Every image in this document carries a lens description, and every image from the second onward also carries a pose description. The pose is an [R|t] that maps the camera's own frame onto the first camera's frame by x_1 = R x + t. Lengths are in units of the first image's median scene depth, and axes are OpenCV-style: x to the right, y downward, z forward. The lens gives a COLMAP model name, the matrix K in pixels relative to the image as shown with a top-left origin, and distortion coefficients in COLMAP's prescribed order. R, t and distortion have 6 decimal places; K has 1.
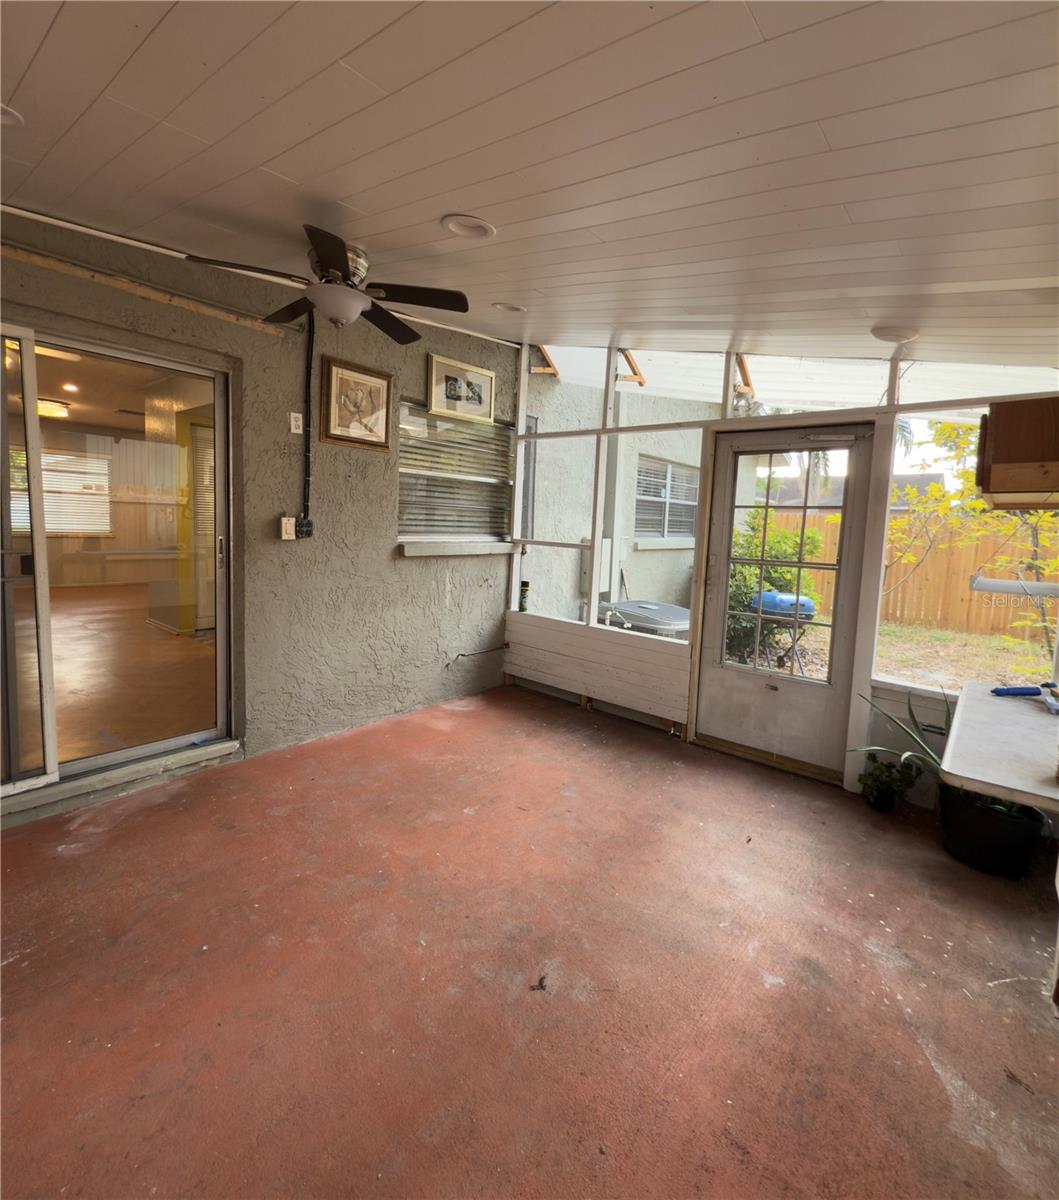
lens RADIAL K [[553.0, 0, 529.1], [0, 553.0, 574.4], [0, 0, 1]] dist [0.000143, -0.000106]
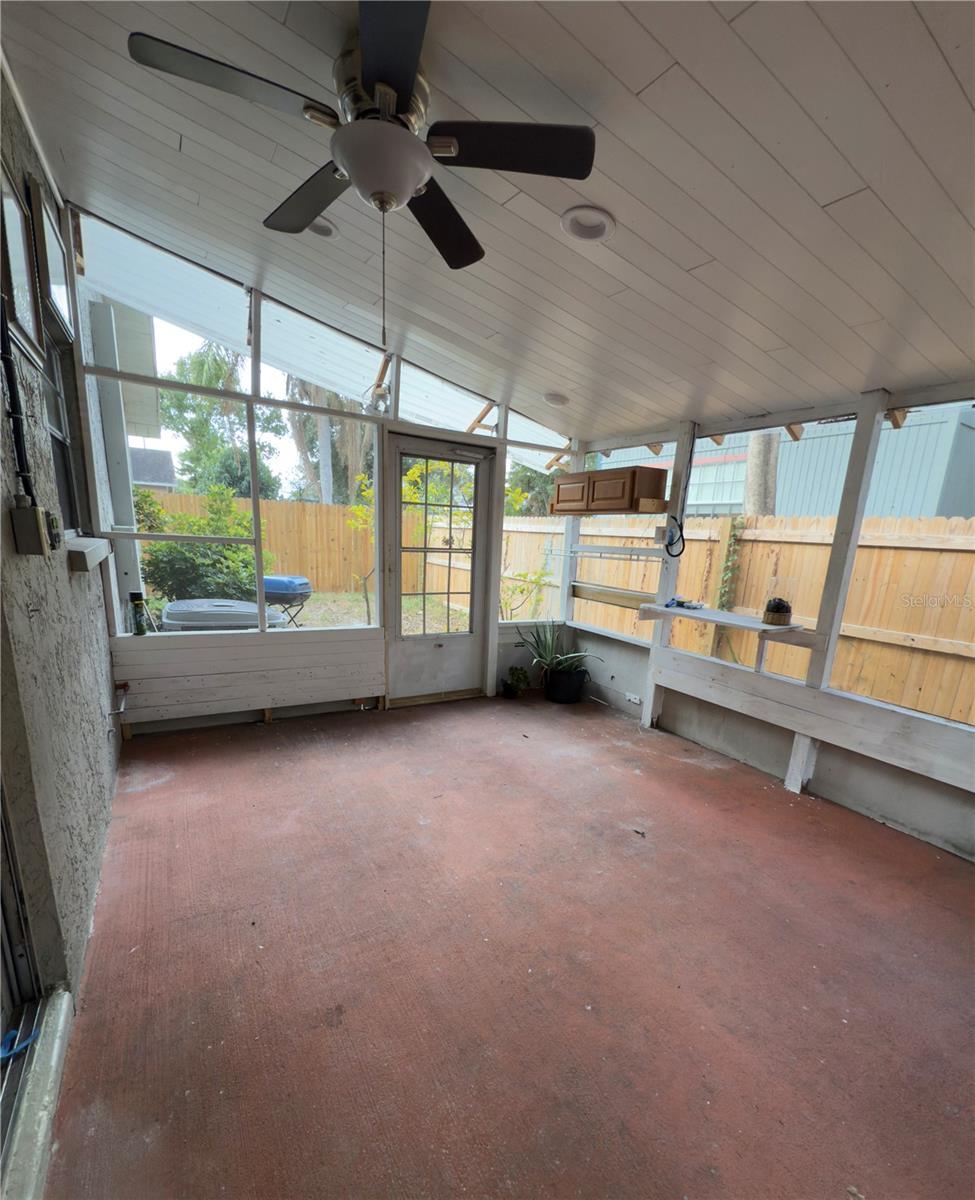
lens RADIAL K [[528.4, 0, 488.1], [0, 528.4, 662.7], [0, 0, 1]] dist [0.000154, -0.000077]
pose [[0.325644, -0.249069, 0.912097, -0.762785], [0.046030, 0.967711, 0.247822, -0.071949], [-0.944371, -0.038718, 0.326594, 0.516067]]
